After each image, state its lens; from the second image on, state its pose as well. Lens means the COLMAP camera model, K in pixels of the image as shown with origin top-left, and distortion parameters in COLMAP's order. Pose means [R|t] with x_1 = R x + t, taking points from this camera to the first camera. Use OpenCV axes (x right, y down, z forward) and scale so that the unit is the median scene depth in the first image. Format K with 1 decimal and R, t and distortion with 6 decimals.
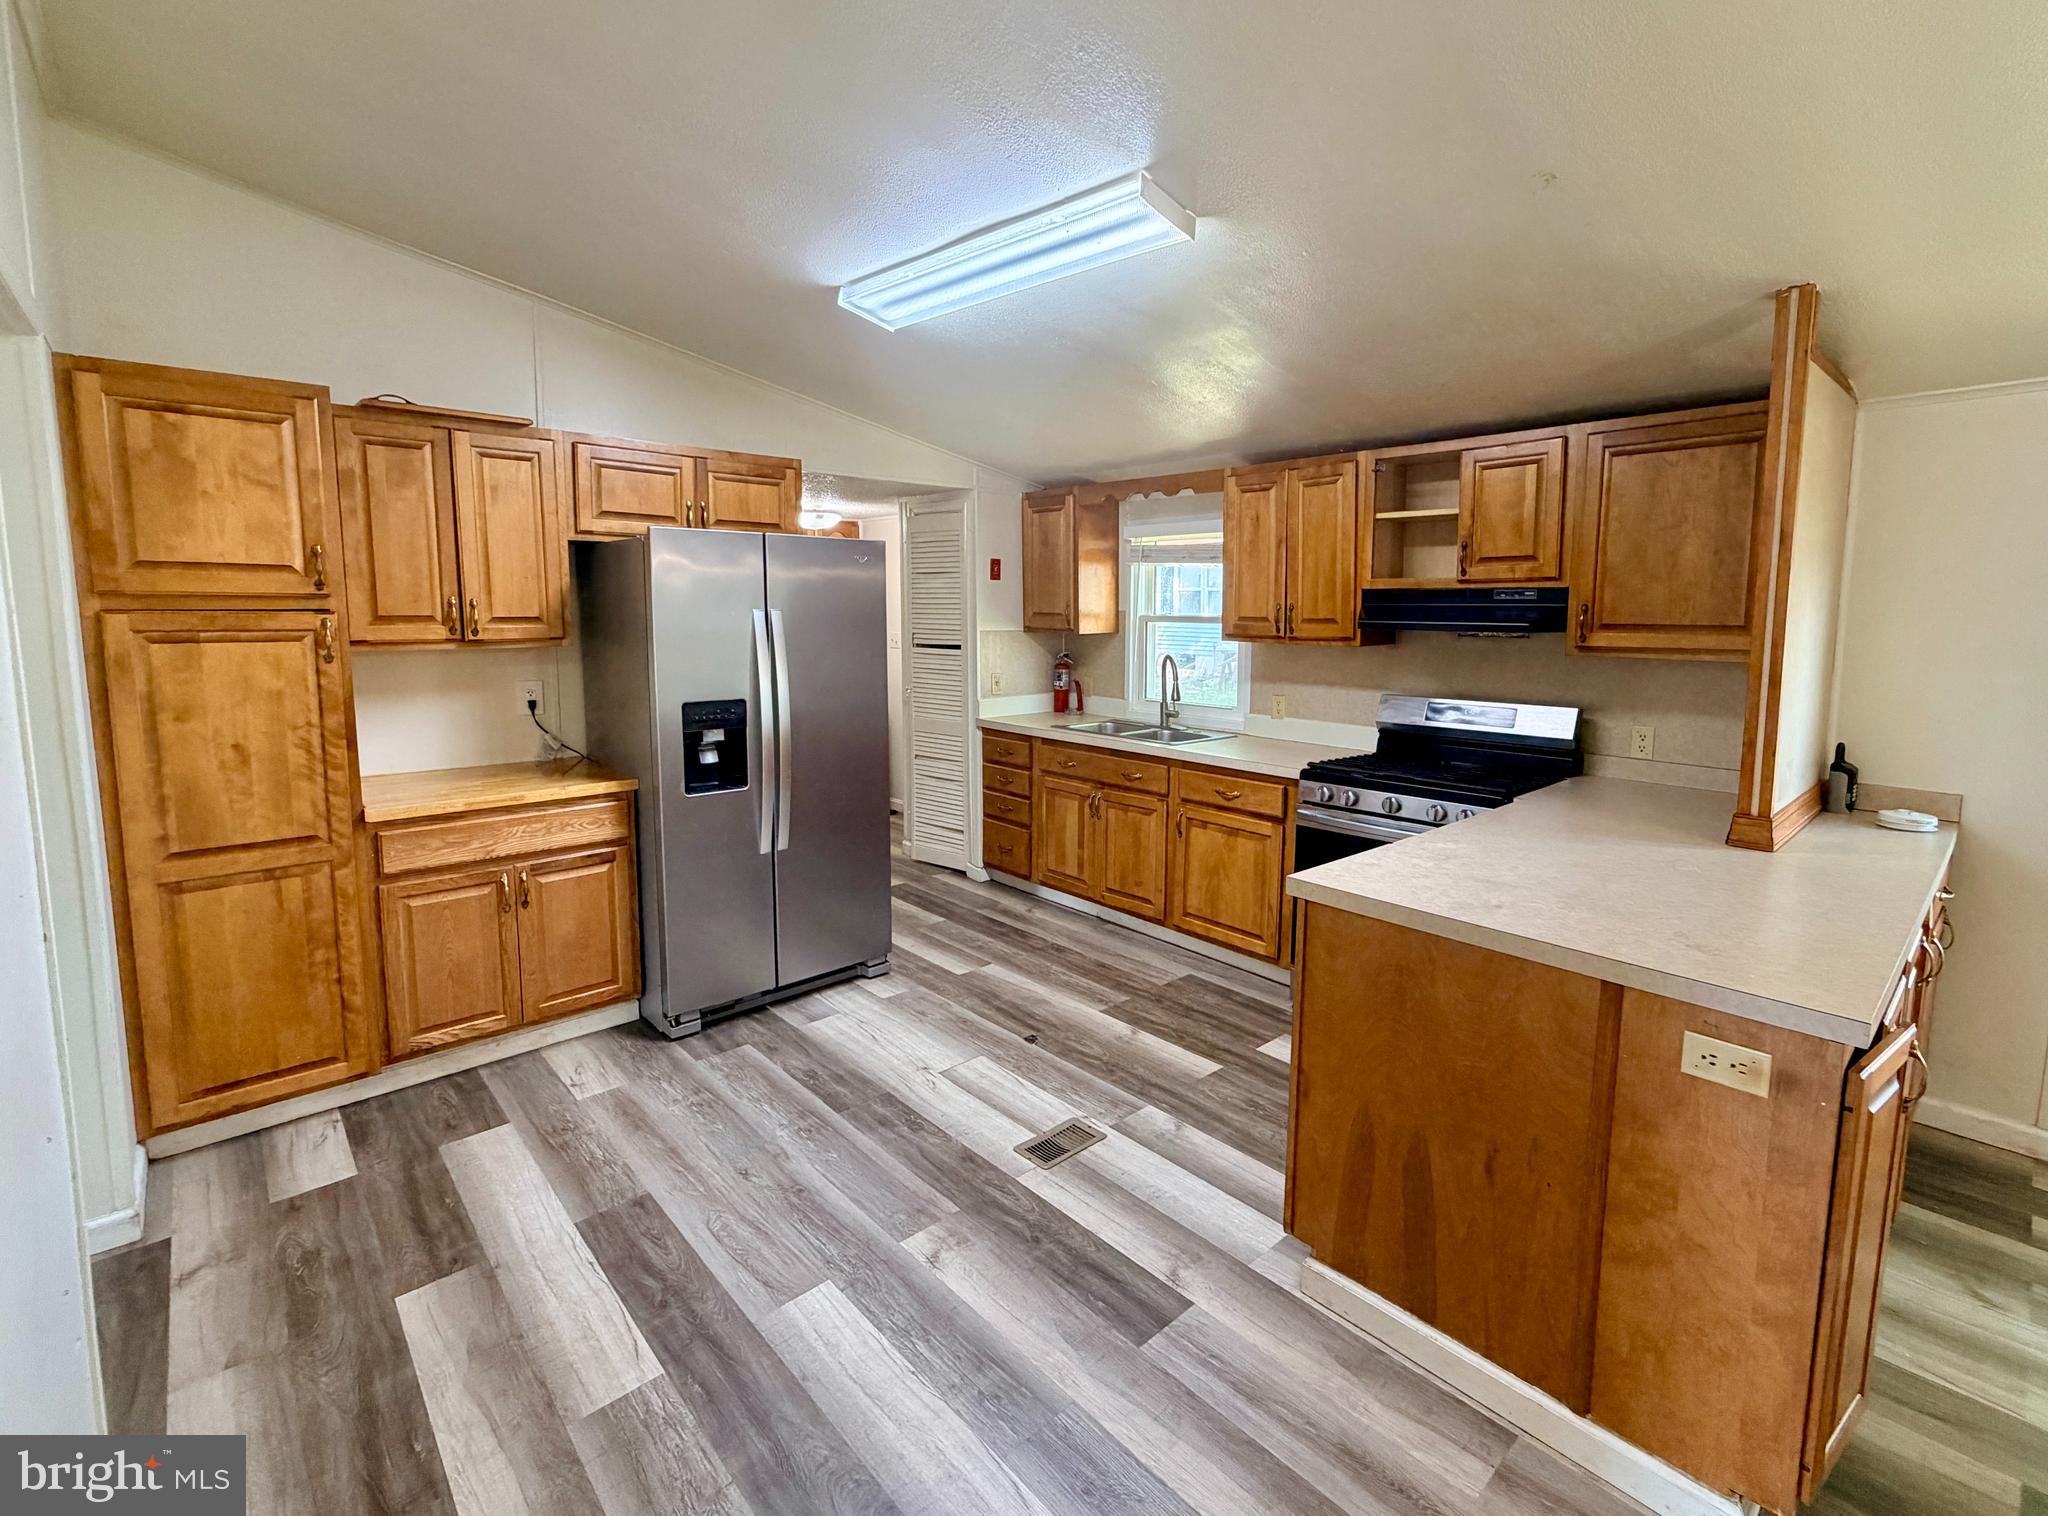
lens RADIAL K [[933.0, 0, 1063.0], [0, 933.0, 705.8], [0, 0, 1]] dist [0.000943, -0.000578]
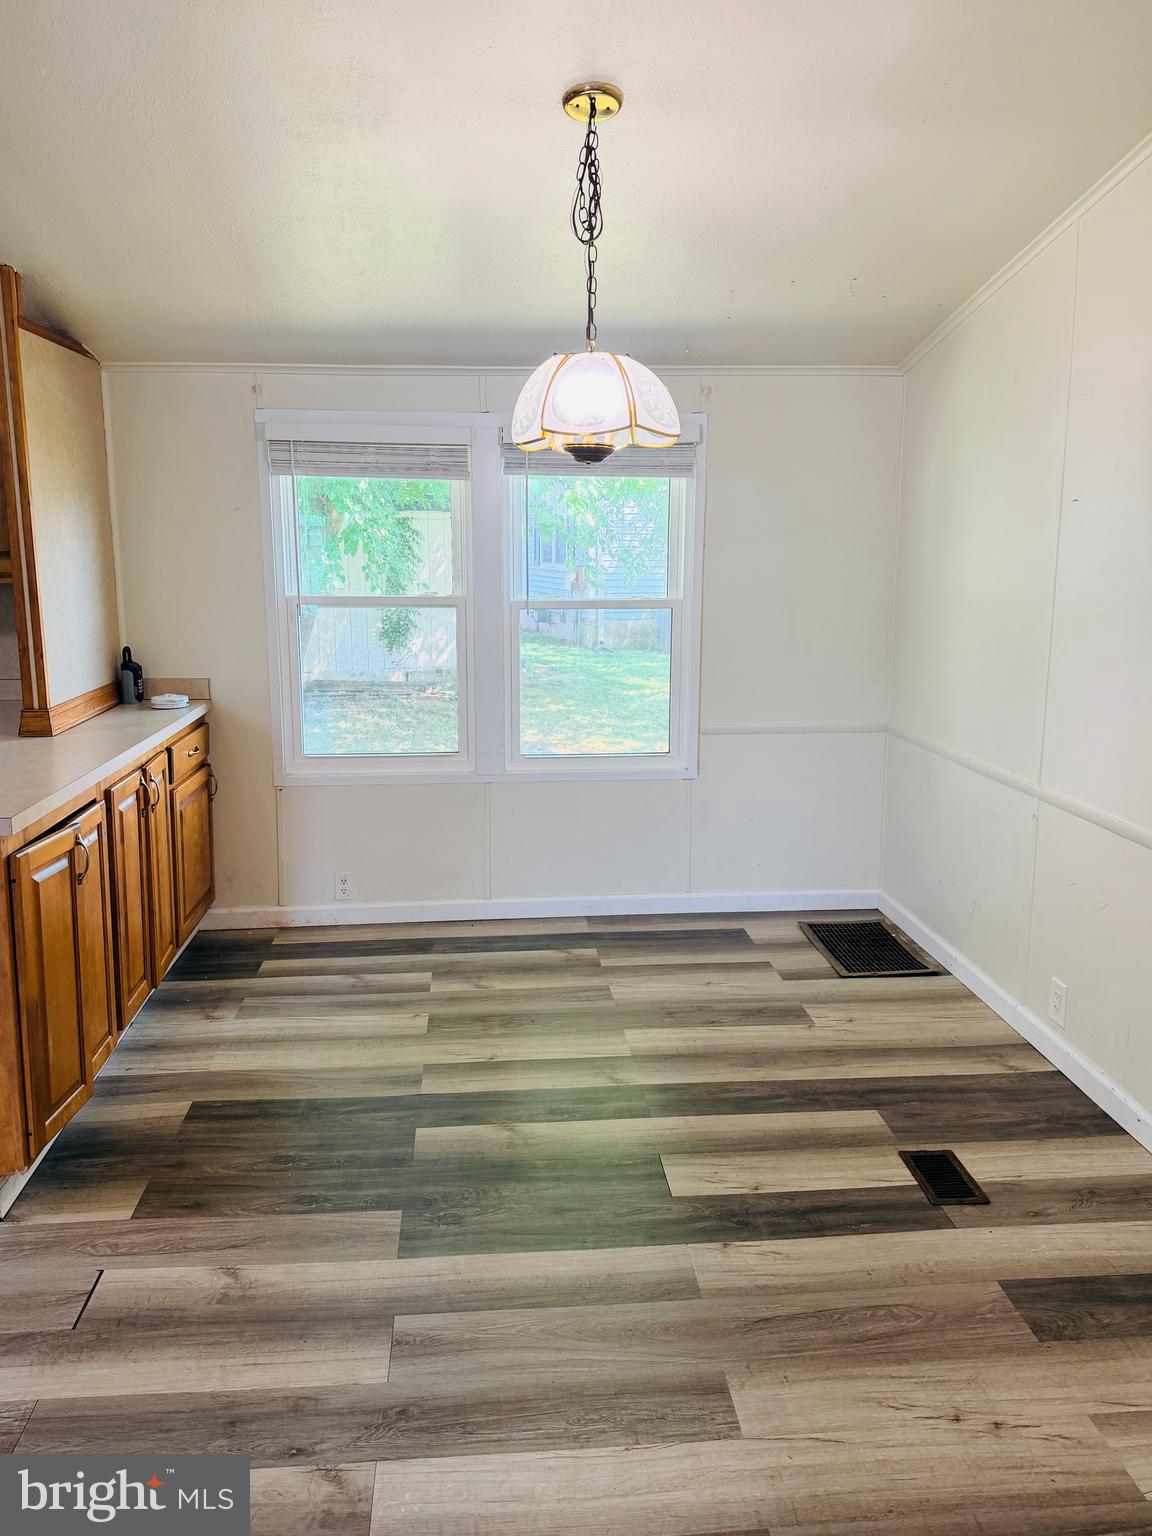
lens RADIAL K [[1136.7, 0, 567.9], [0, 1136.7, 731.8], [0, 0, 1]] dist [0.021699, -0.006258]
pose [[0.615163, -0.134818, 0.776787, 0.008347], [0.085432, 0.990868, 0.104318, 0.043105], [-0.783758, 0.002190, 0.621063, -0.387478]]
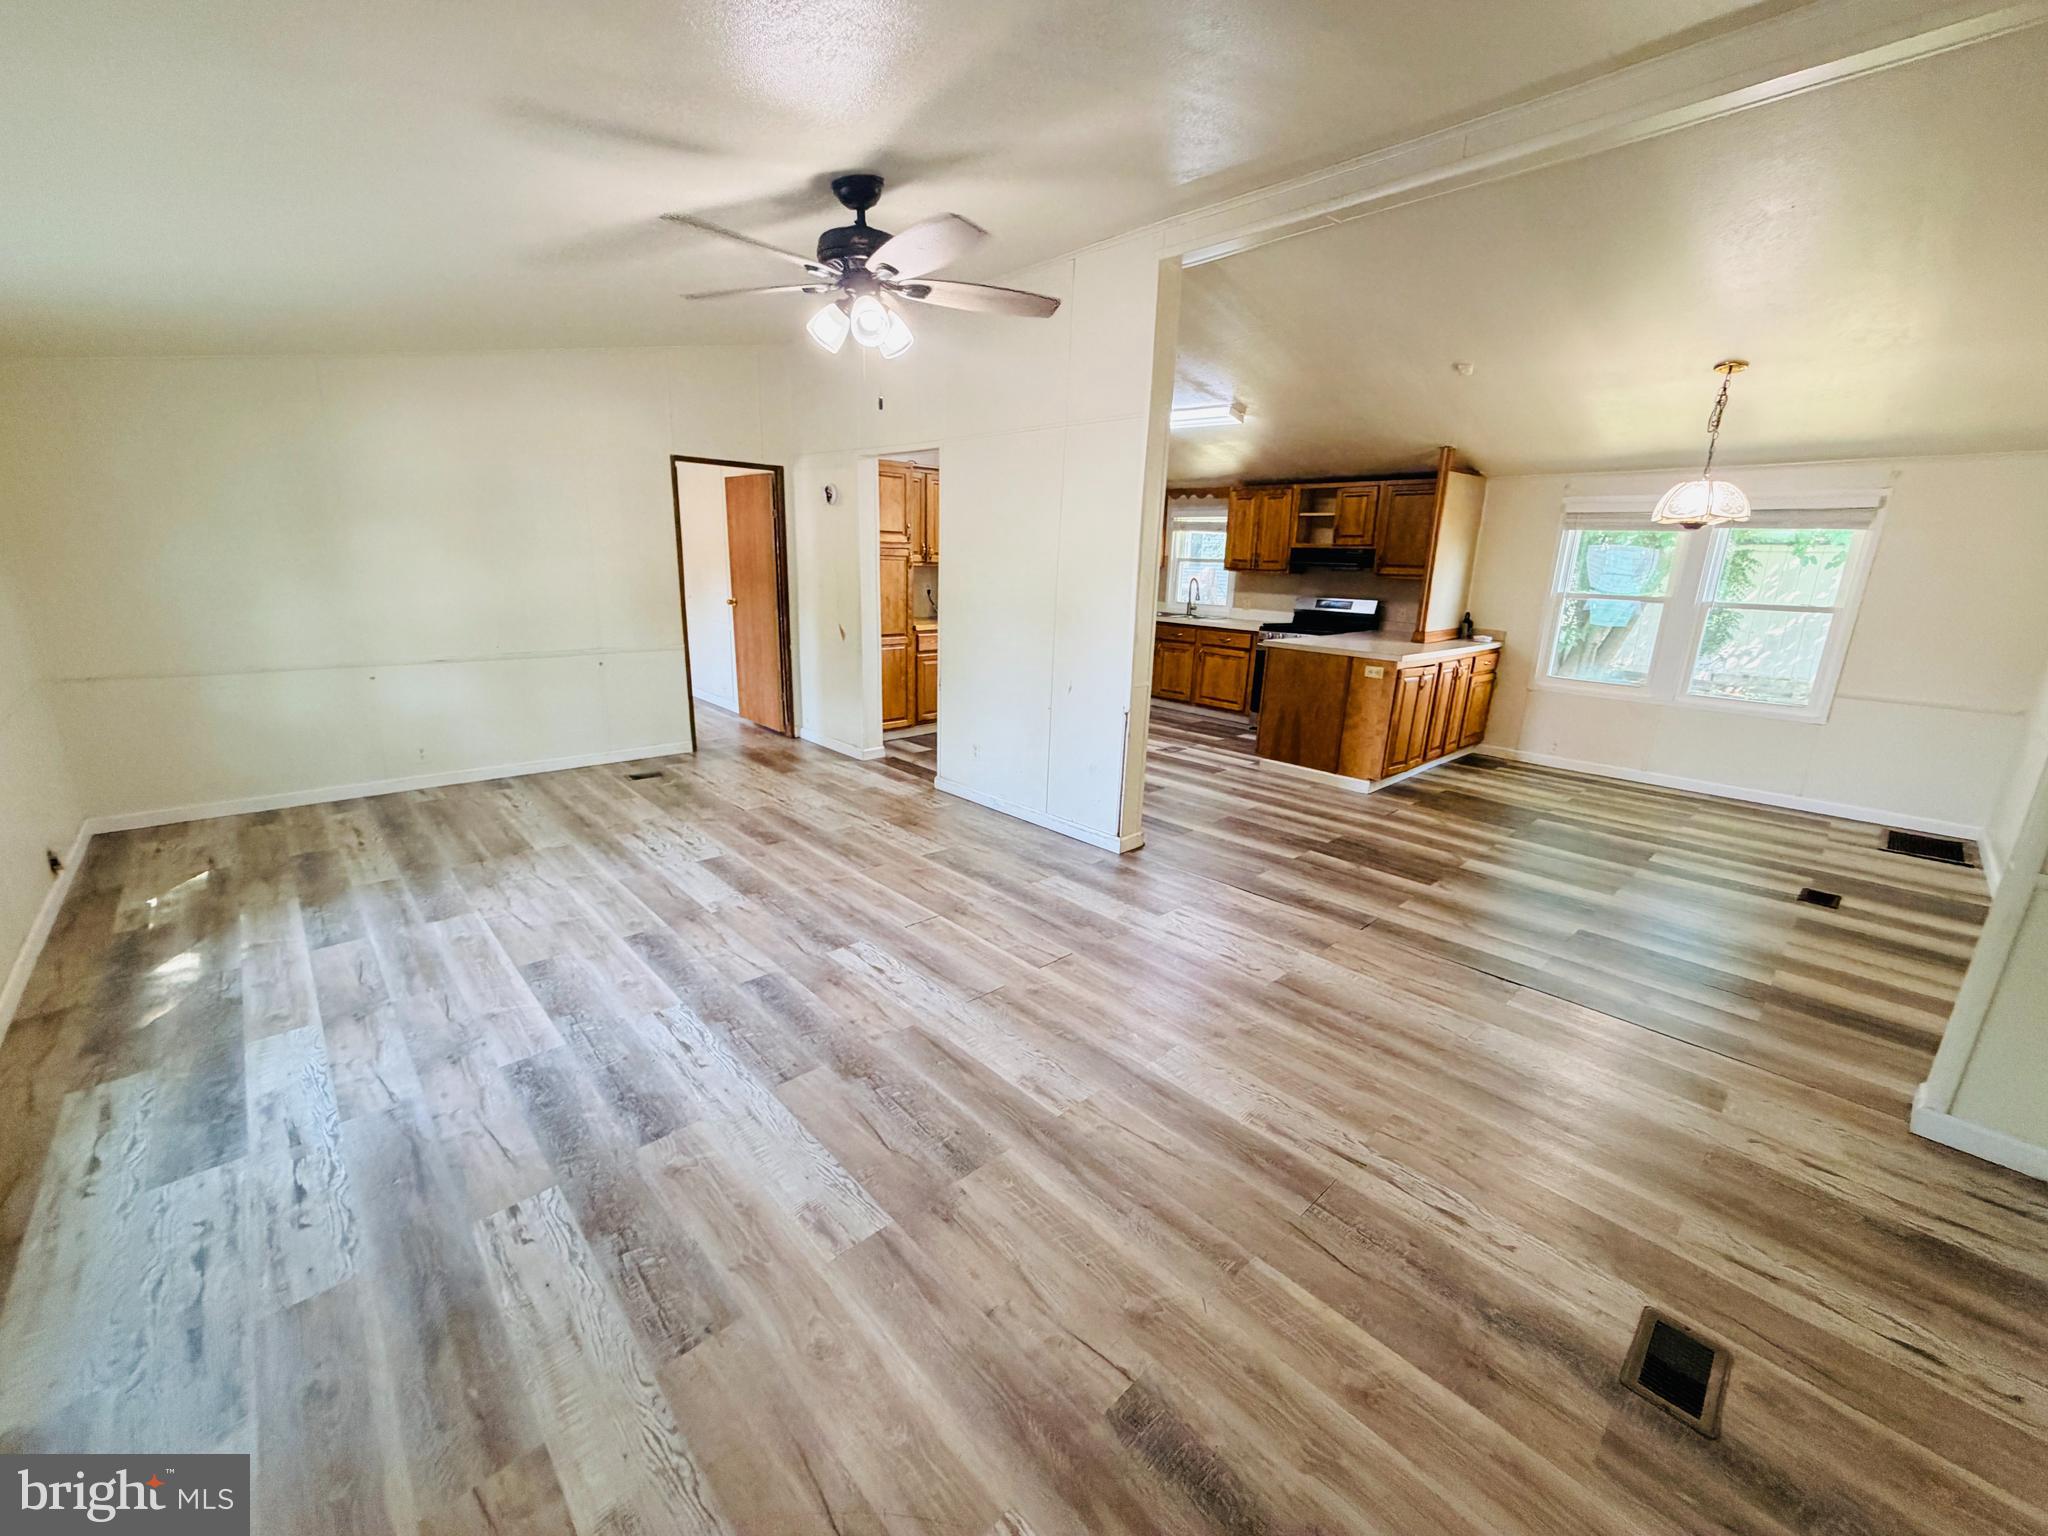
lens RADIAL K [[816.7, 0, 1020.5], [0, 816.7, 767.6], [0, 0, 1]] dist [0.001077, -0.000385]
pose [[0.999774, 0.018613, 0.010242, -0.447968], [-0.019958, 0.988117, 0.152403, 0.146350], [-0.007283, -0.152573, 0.988265, -1.337630]]
